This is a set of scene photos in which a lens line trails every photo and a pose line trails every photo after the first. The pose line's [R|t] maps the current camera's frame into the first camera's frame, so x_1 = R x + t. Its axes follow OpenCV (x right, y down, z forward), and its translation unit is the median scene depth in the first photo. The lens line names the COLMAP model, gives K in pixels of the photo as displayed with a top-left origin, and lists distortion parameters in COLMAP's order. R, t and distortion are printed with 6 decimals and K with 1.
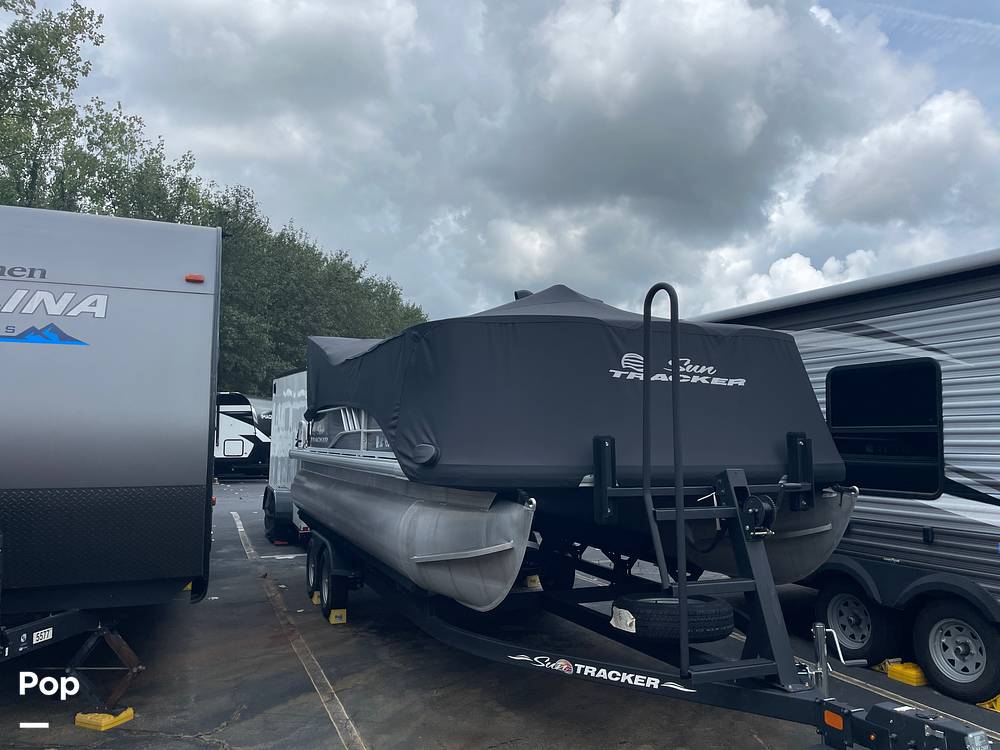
lens RADIAL K [[758.1, 0, 507.2], [0, 758.1, 379.1], [0, 0, 1]] dist [0.085846, -0.114094]
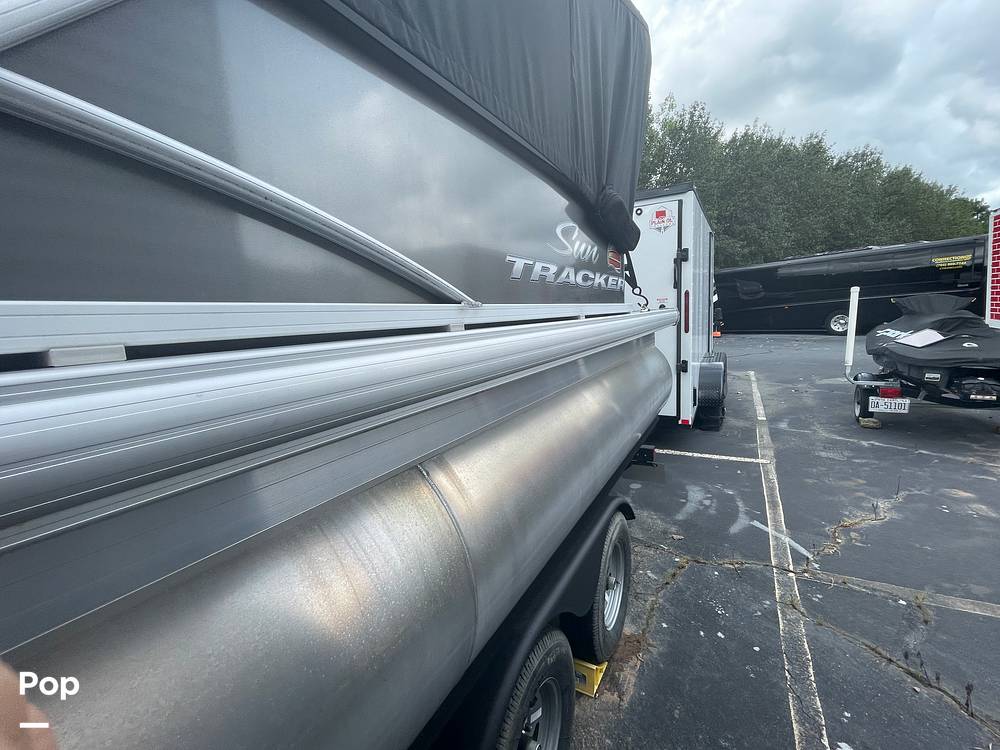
lens RADIAL K [[437.2, 0, 493.8], [0, 437.2, 375.6], [0, 0, 1]] dist [-0.000307, -0.000793]
pose [[0.616370, 0.070793, -0.784268, 0.274588], [0.115172, 0.977136, 0.178718, 0.138903], [0.778989, -0.200482, 0.594124, 1.477339]]
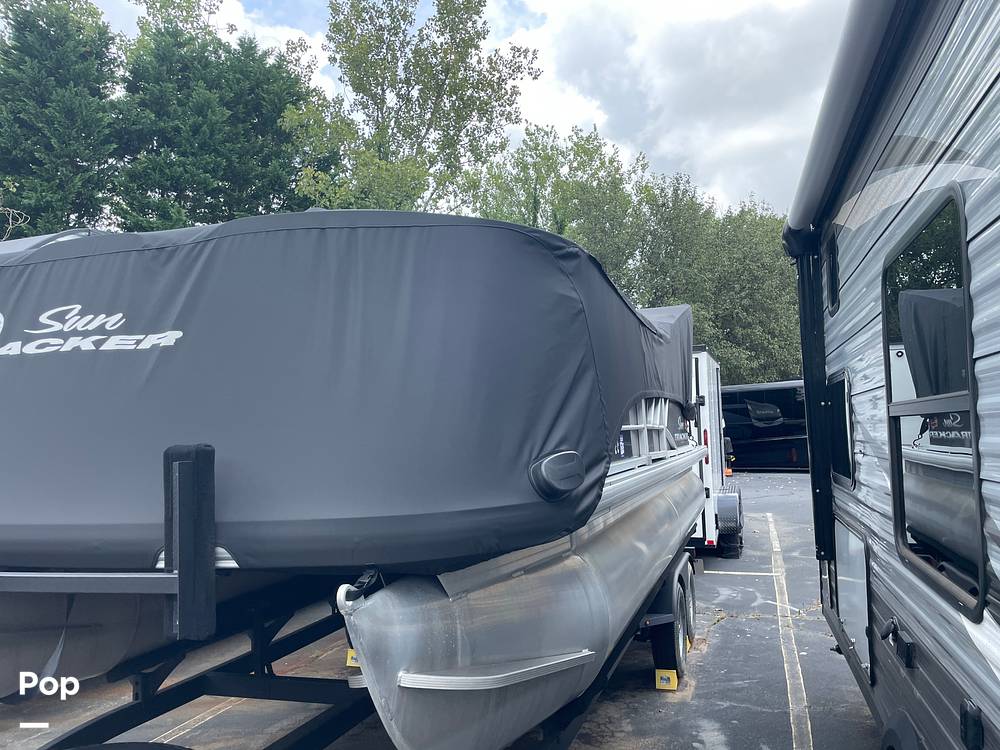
lens RADIAL K [[758.1, 0, 506.7], [0, 758.1, 383.8], [0, 0, 1]] dist [0.085846, -0.114094]
pose [[0.756061, -0.073412, -0.650371, 0.644522], [0.087607, 0.996099, -0.010593, 0.045849], [0.648612, -0.048968, 0.759543, 0.658690]]
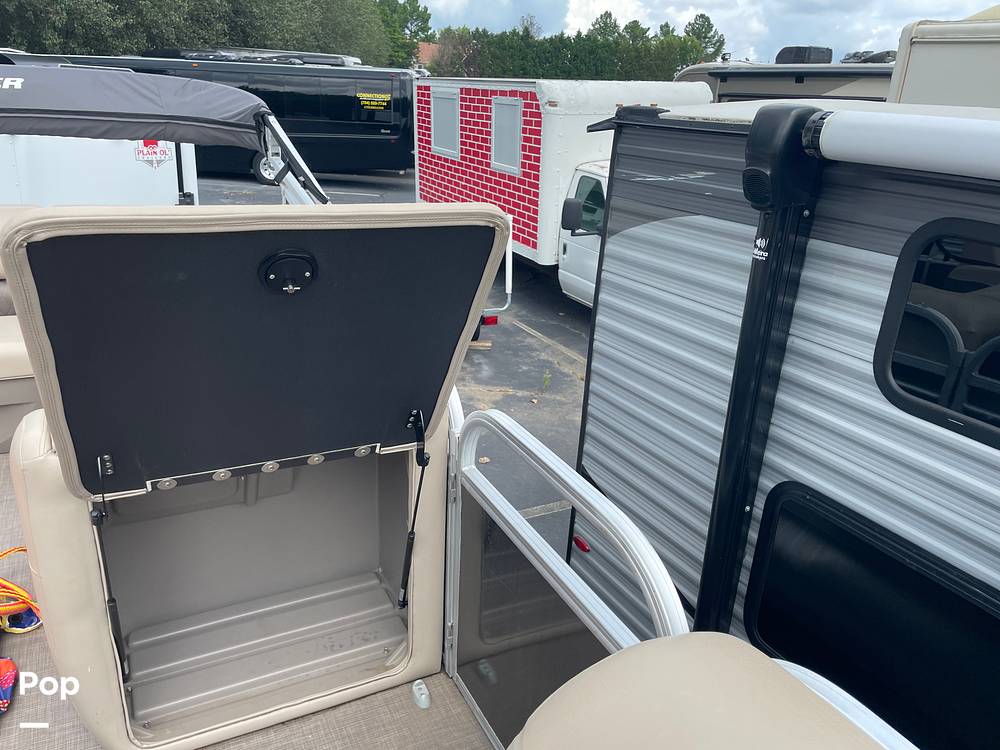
lens RADIAL K [[758.1, 0, 486.7], [0, 758.1, 381.6], [0, 0, 1]] dist [0.085846, -0.114094]
pose [[0.997201, 0.022922, 0.071174, 0.182010], [-0.051080, 0.903967, 0.424541, -0.142086], [-0.054607, -0.426988, 0.902607, 1.189989]]
